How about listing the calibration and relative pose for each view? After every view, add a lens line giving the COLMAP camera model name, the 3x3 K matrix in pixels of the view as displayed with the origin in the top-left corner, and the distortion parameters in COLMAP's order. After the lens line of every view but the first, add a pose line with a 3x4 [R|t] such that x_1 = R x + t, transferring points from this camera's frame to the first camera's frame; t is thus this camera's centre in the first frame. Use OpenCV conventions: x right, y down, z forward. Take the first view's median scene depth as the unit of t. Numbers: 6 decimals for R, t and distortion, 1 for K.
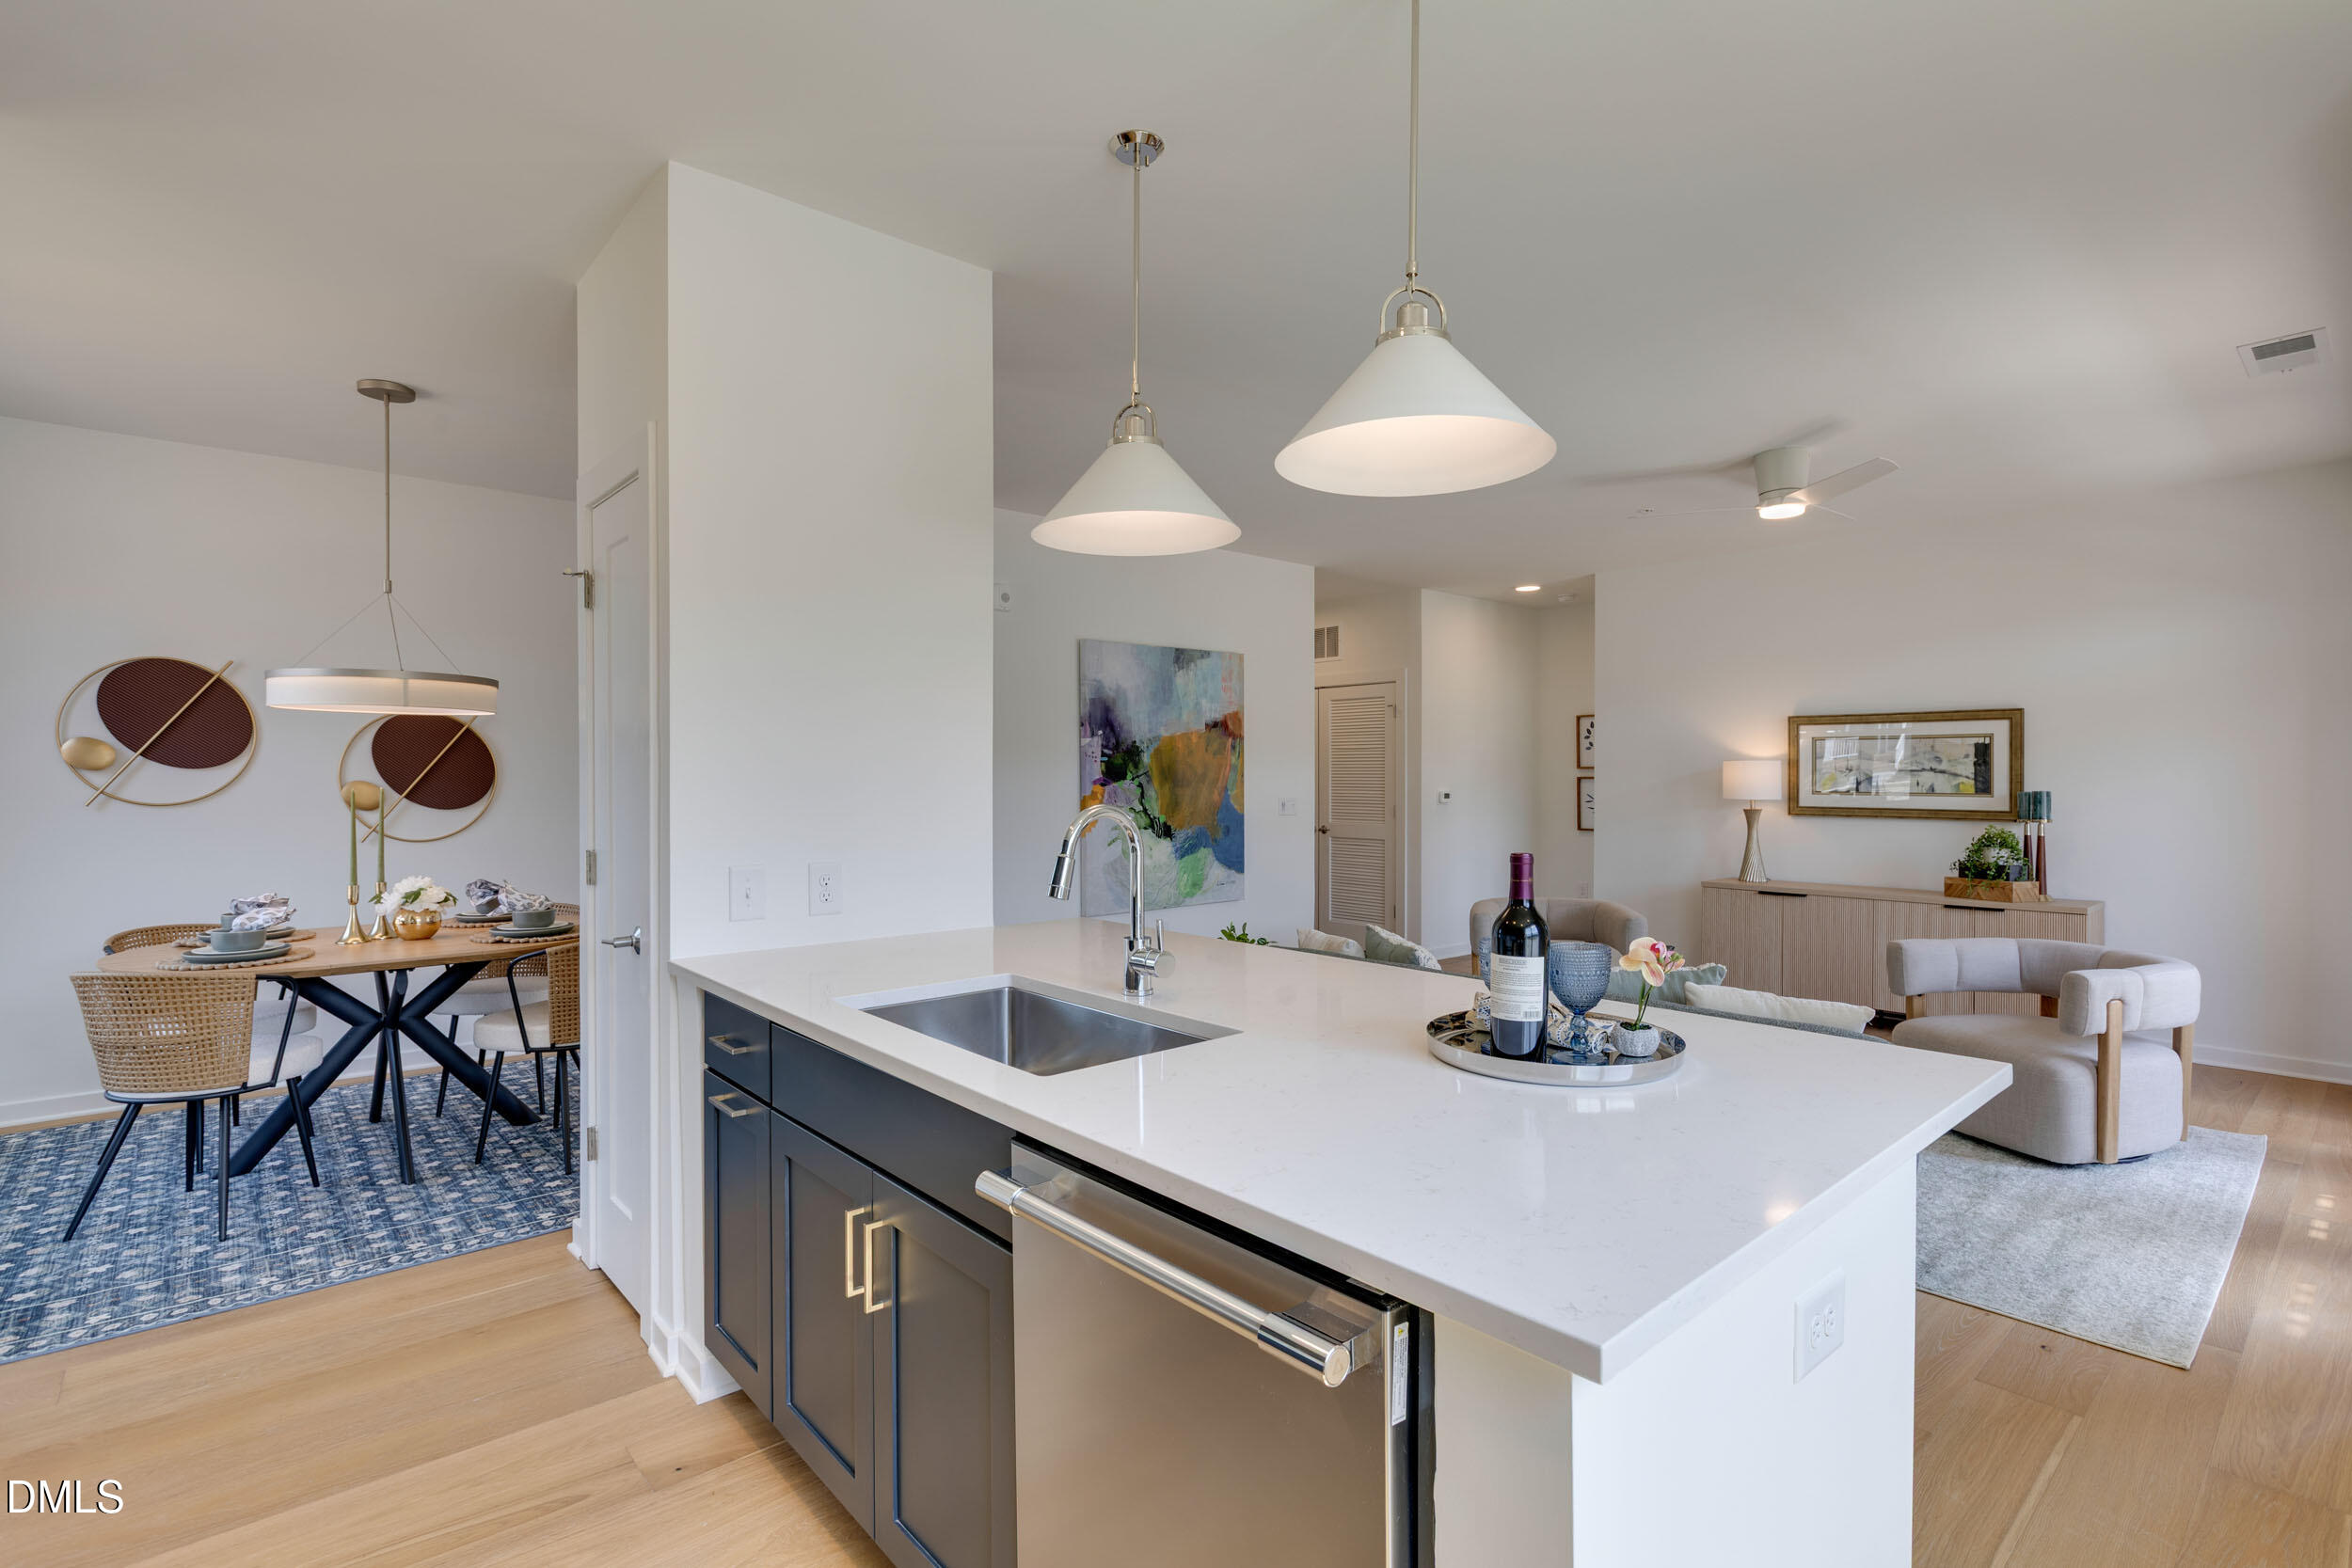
lens RADIAL K [[1109.8, 0, 1176.0], [0, 1109.8, 784.0], [0, 0, 1]] dist [-0.000466, 0.000203]
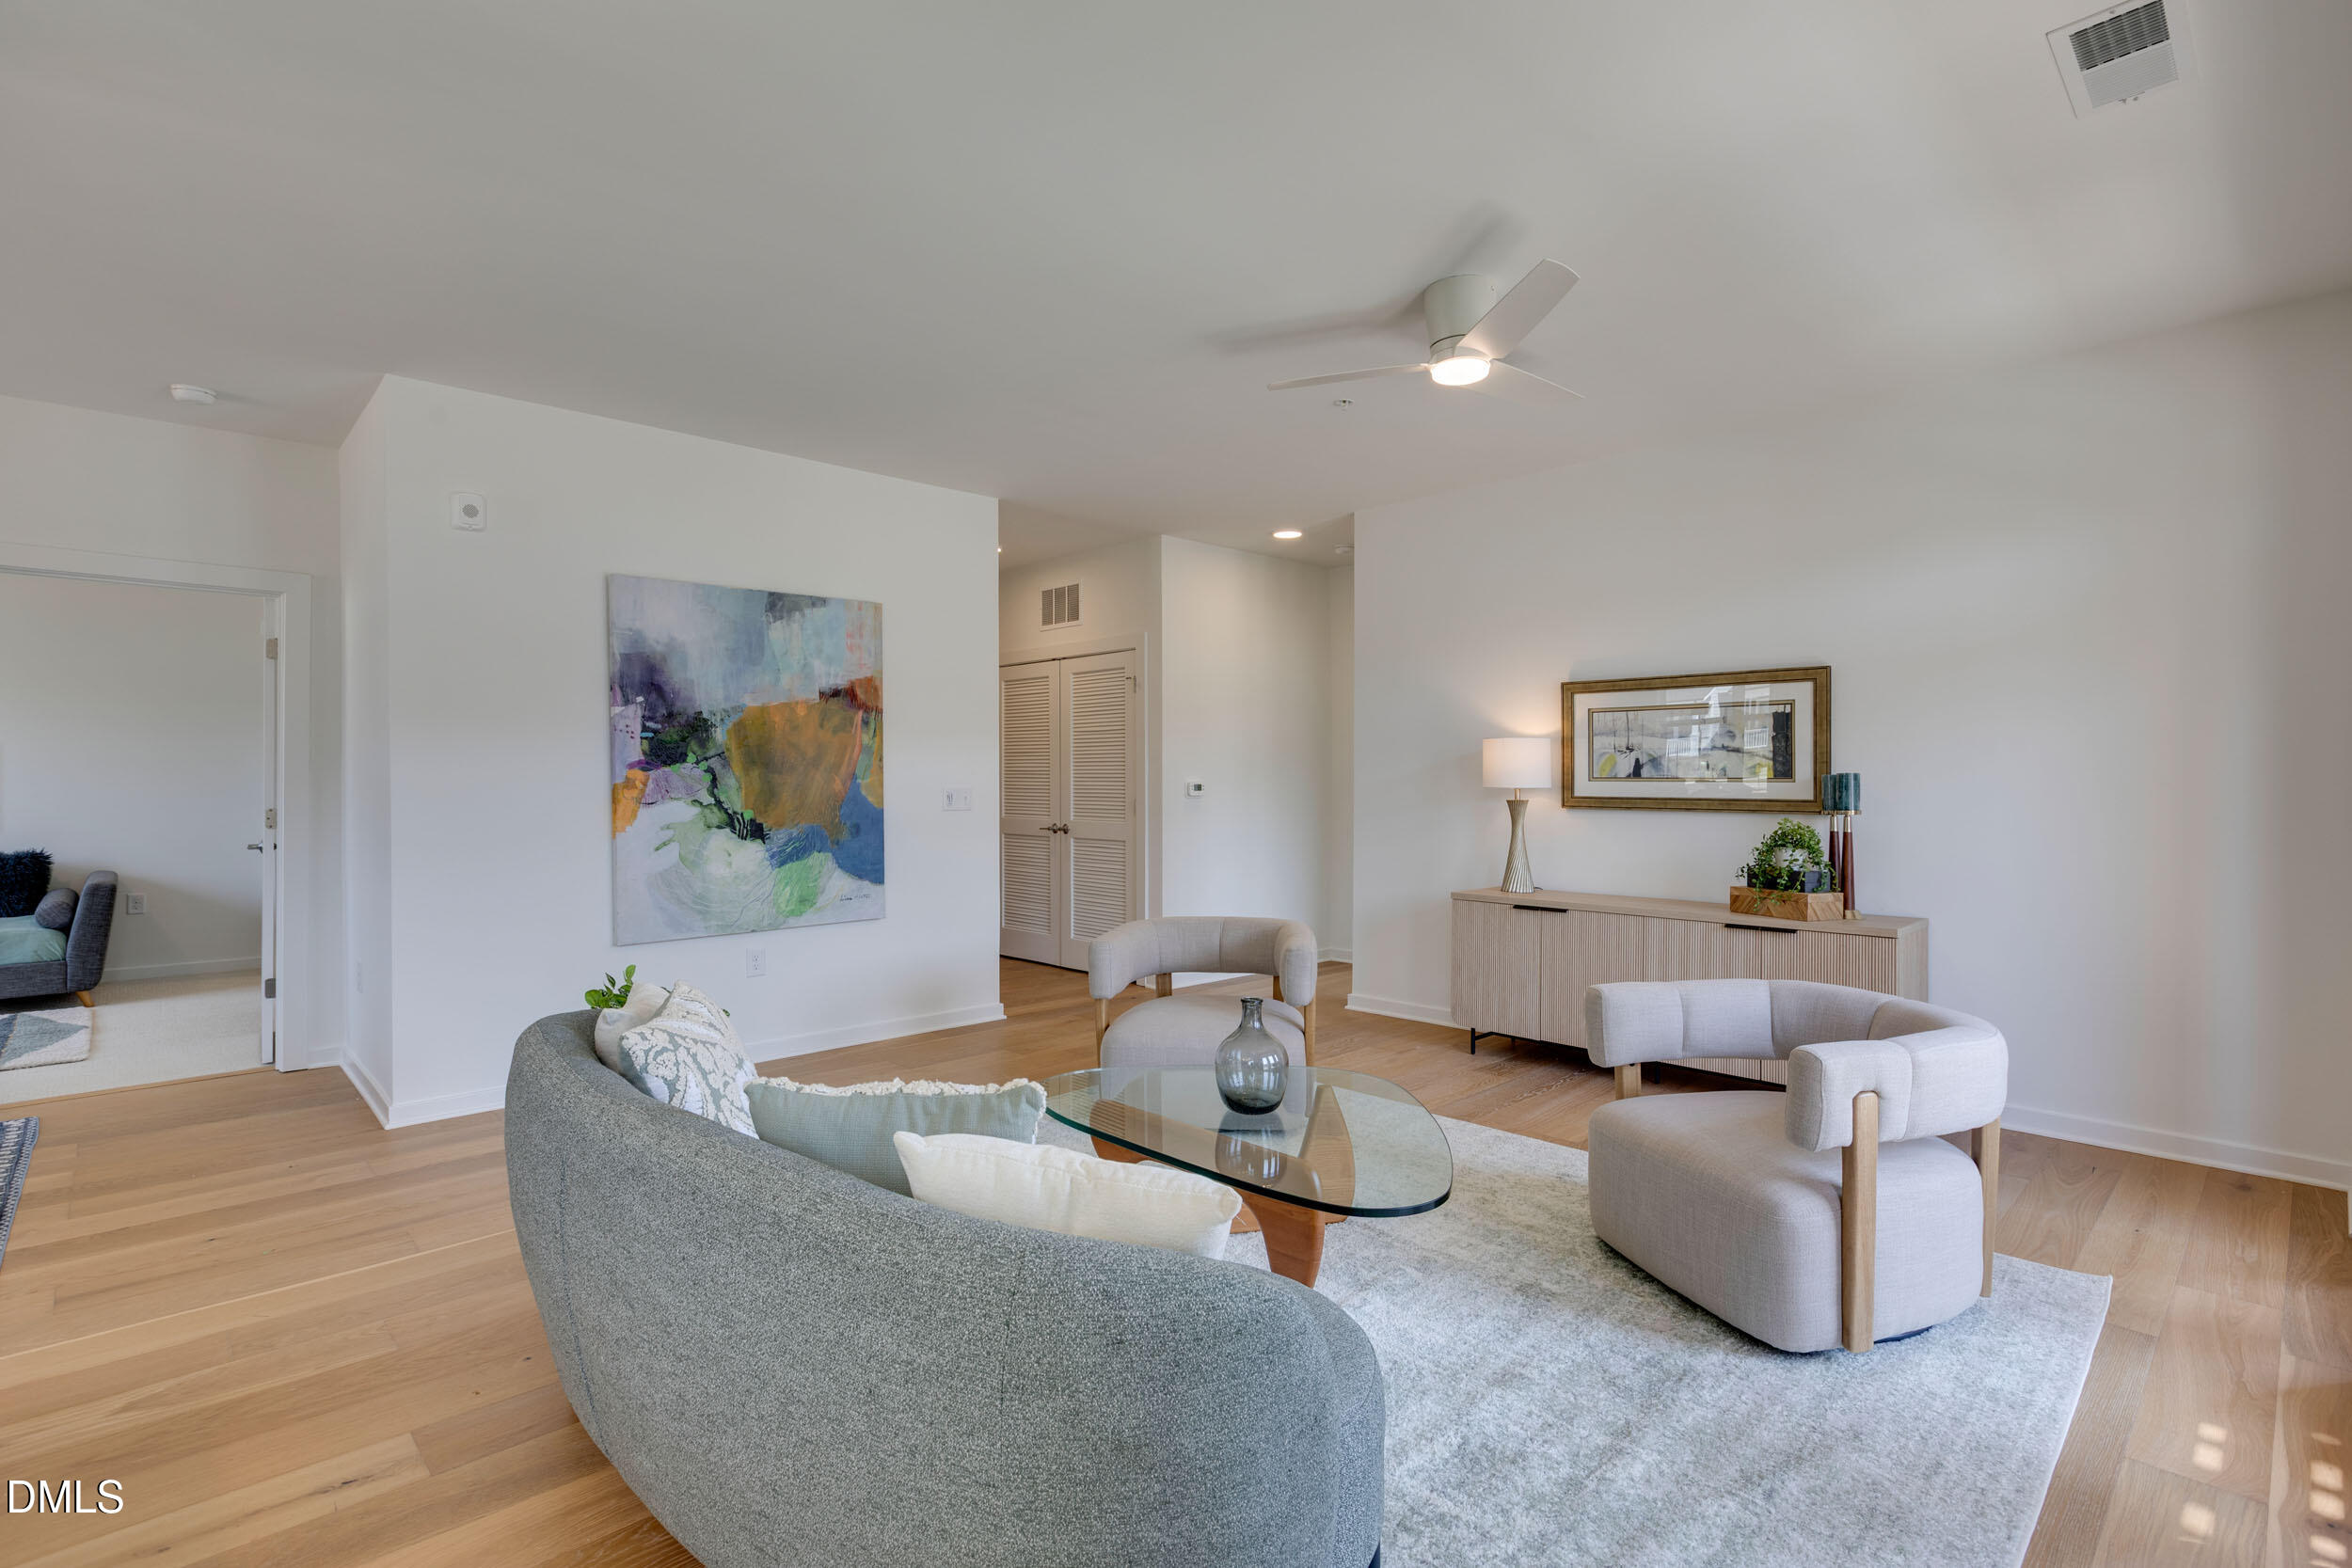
lens RADIAL K [[1109.8, 0, 1176.0], [0, 1109.8, 784.0], [0, 0, 1]] dist [-0.000466, 0.000203]
pose [[0.999118, -0.002178, 0.041945, 0.261991], [0.002223, 0.999997, -0.001041, 0.012329], [-0.041943, 0.001133, 0.999119, 0.237108]]
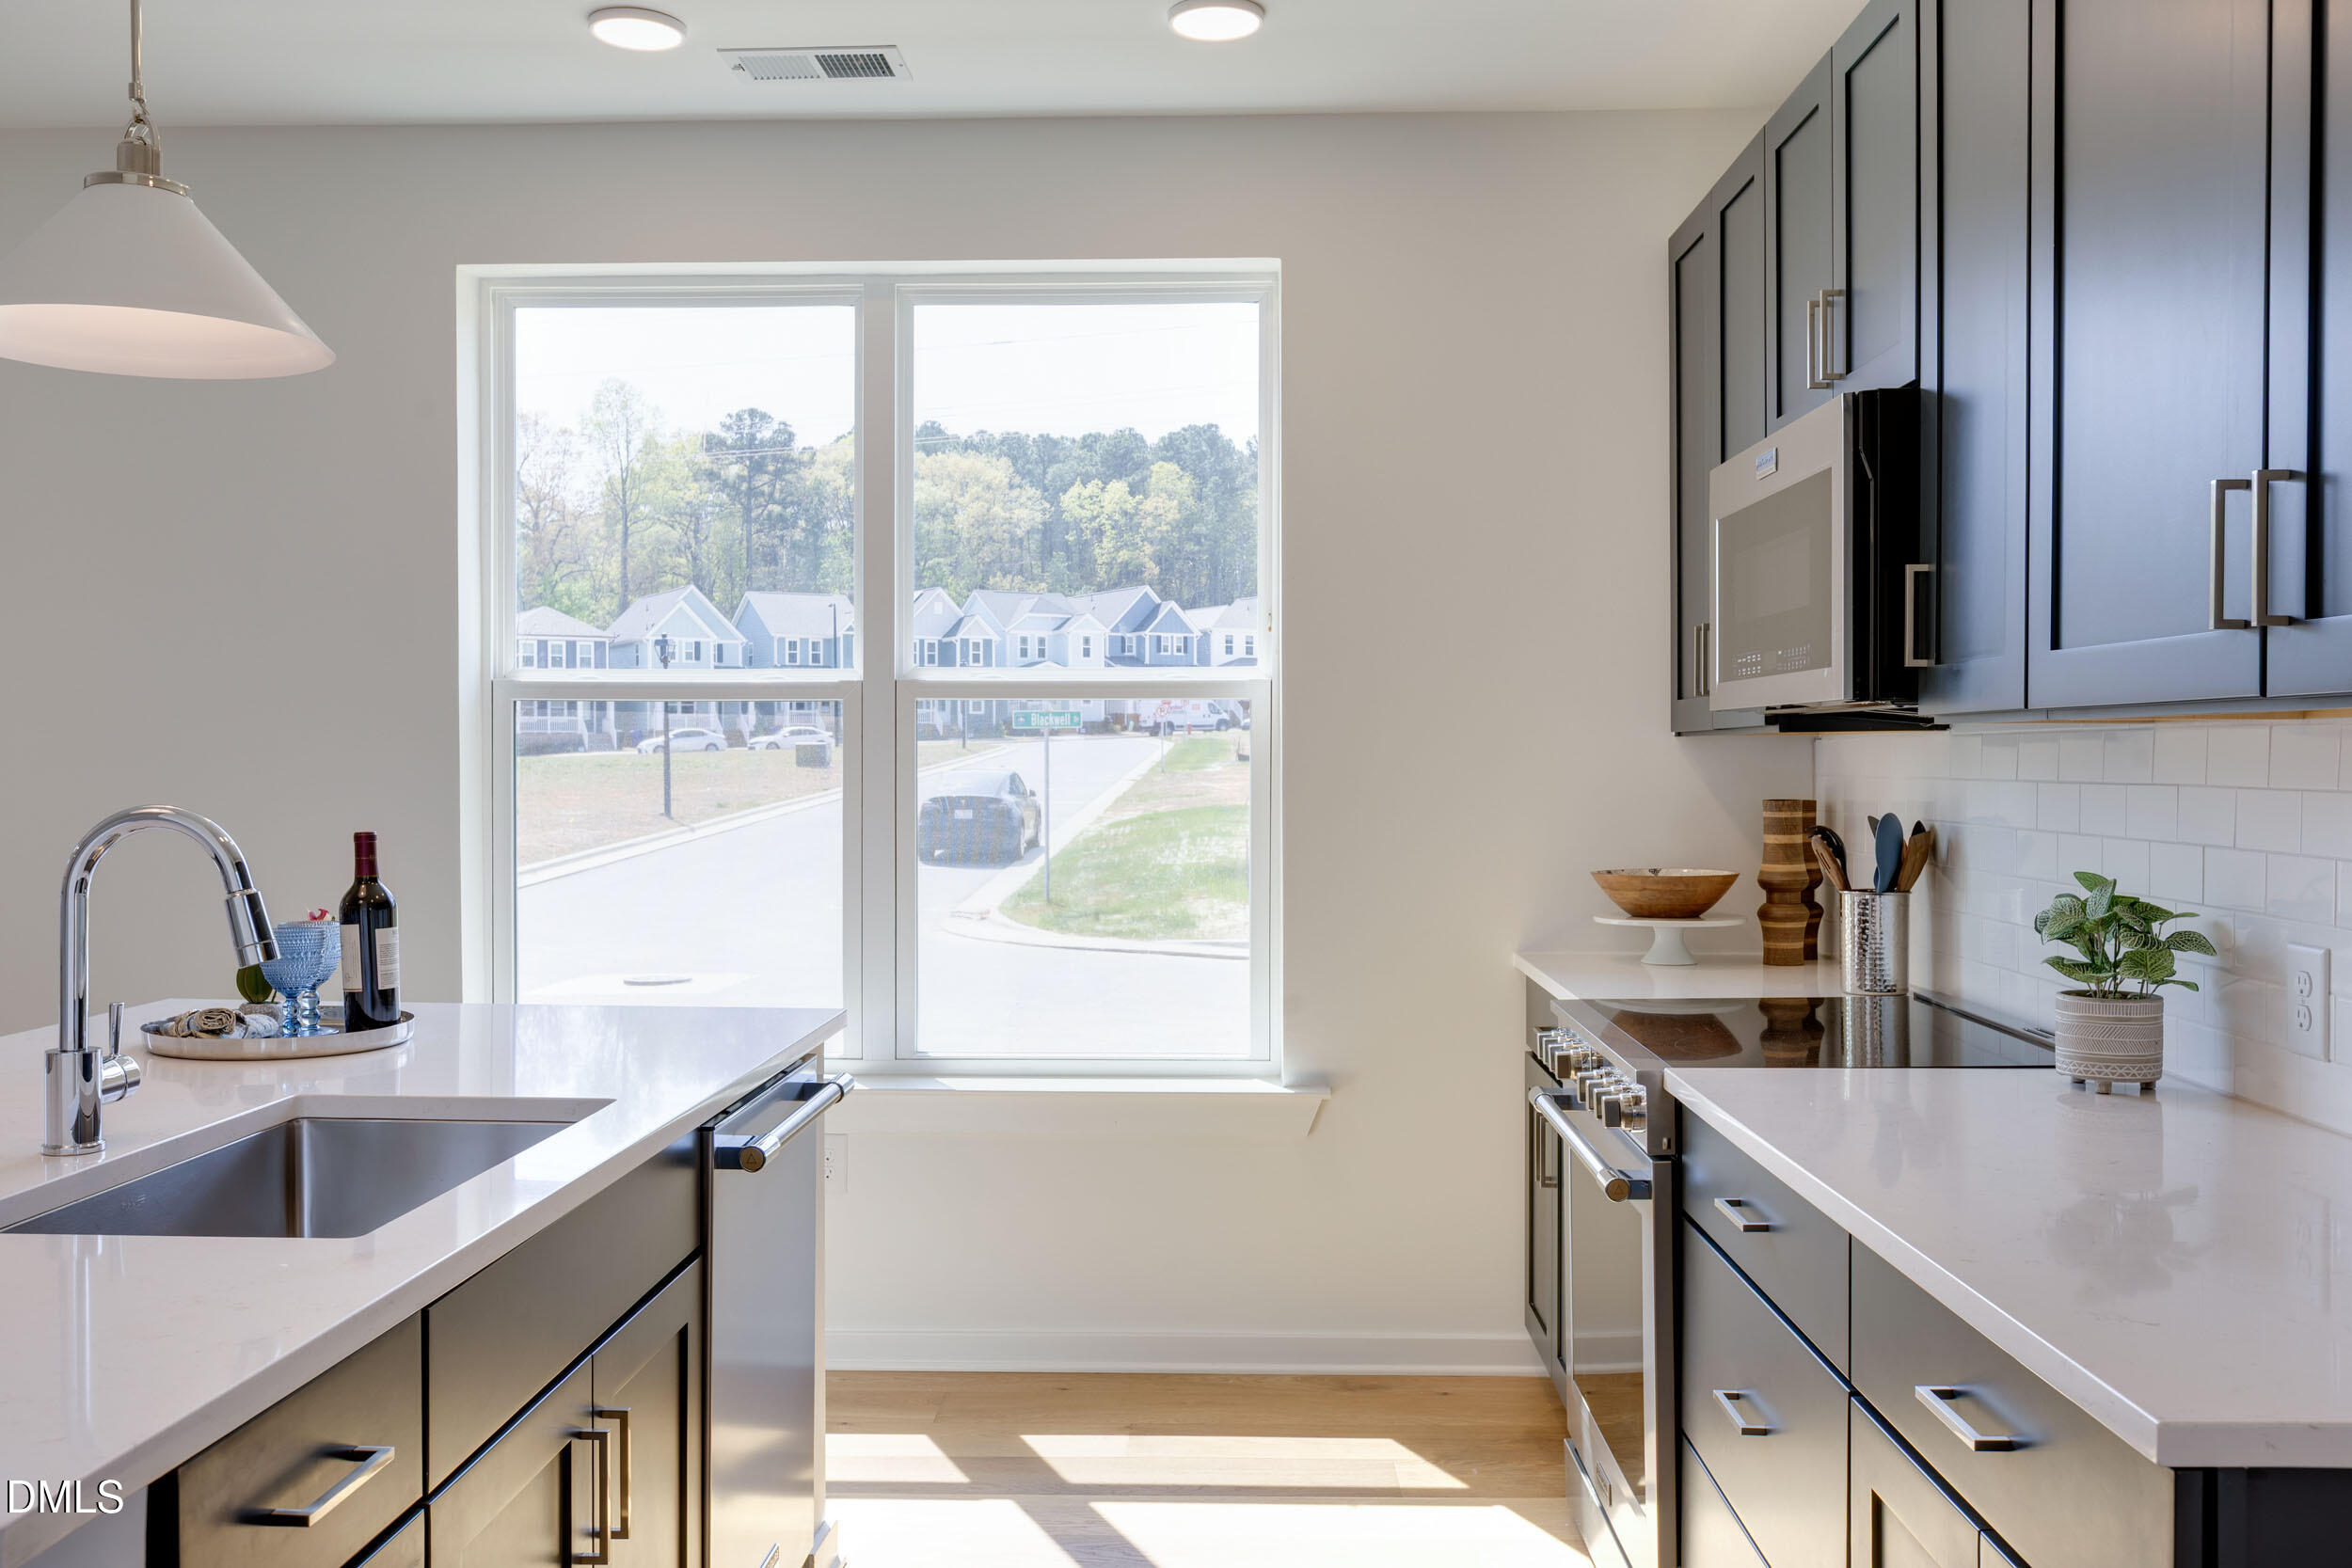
lens RADIAL K [[2027.3, 0, 1176.0], [0, 2027.3, 784.0], [0, 0, 1]] dist [-0.000778, 0.001652]
pose [[-0.727954, -0.008445, 0.685574, -0.378276], [0.004667, 0.999840, 0.017272, -0.002996], [-0.685610, 0.015773, -0.727798, 0.456468]]
